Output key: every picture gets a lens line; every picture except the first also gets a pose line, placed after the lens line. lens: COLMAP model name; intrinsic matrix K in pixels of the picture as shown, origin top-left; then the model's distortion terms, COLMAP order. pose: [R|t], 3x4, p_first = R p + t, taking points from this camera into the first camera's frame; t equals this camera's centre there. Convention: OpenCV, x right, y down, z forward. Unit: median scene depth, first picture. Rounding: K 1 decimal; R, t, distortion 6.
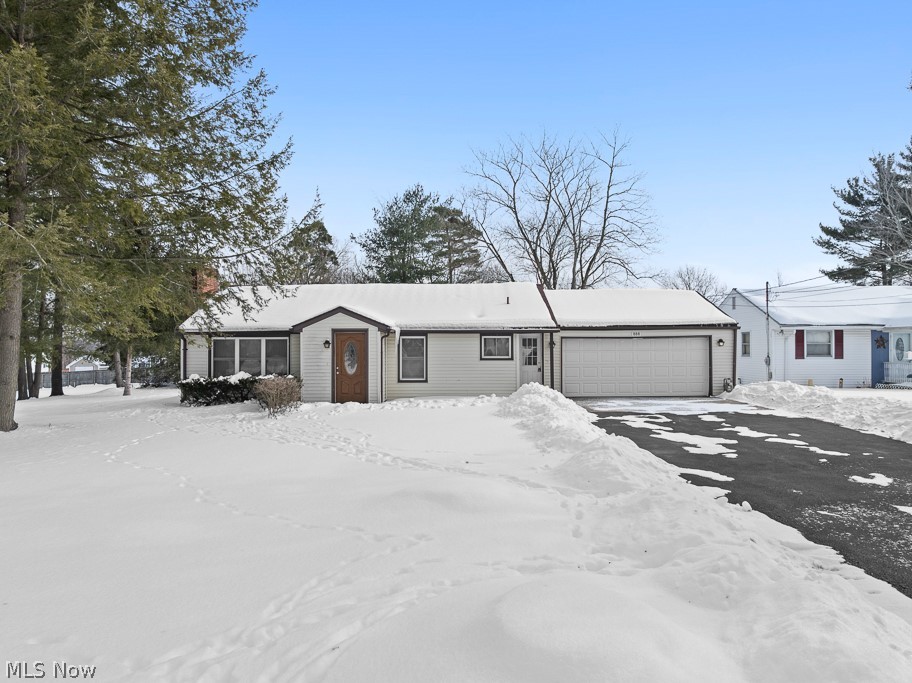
lens RADIAL K [[651.6, 0, 458.2], [0, 651.6, 310.7], [0, 0, 1]] dist [-0.039856, 0.008499]
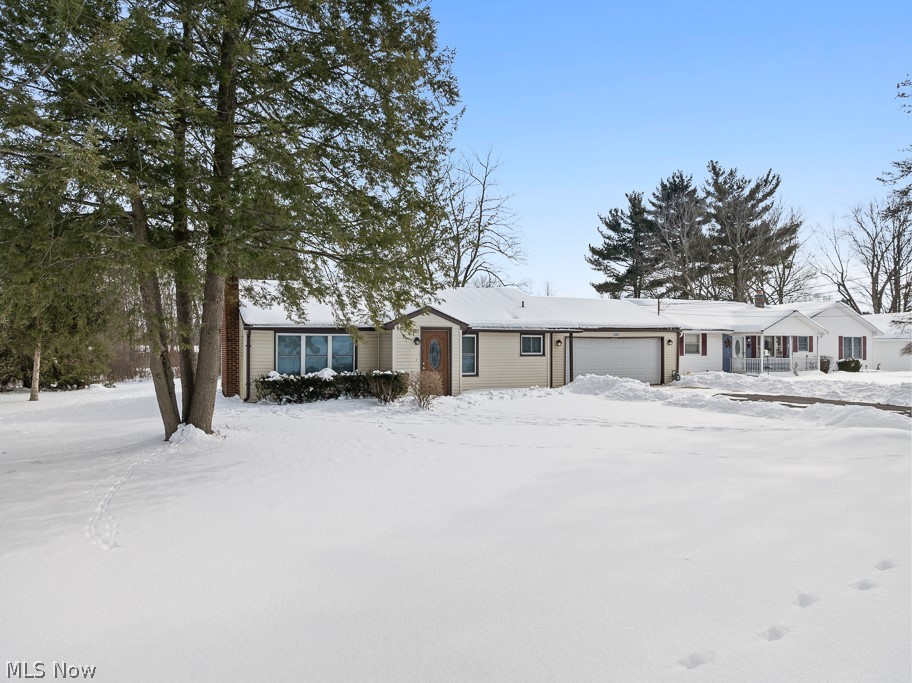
lens RADIAL K [[651.6, 0, 458.2], [0, 651.6, 310.7], [0, 0, 1]] dist [-0.039856, 0.008499]
pose [[0.907328, 0.027149, 0.419546, -0.421655], [-0.027098, 0.999614, -0.006081, 0.004782], [-0.419550, -0.005851, 0.907714, 0.009021]]
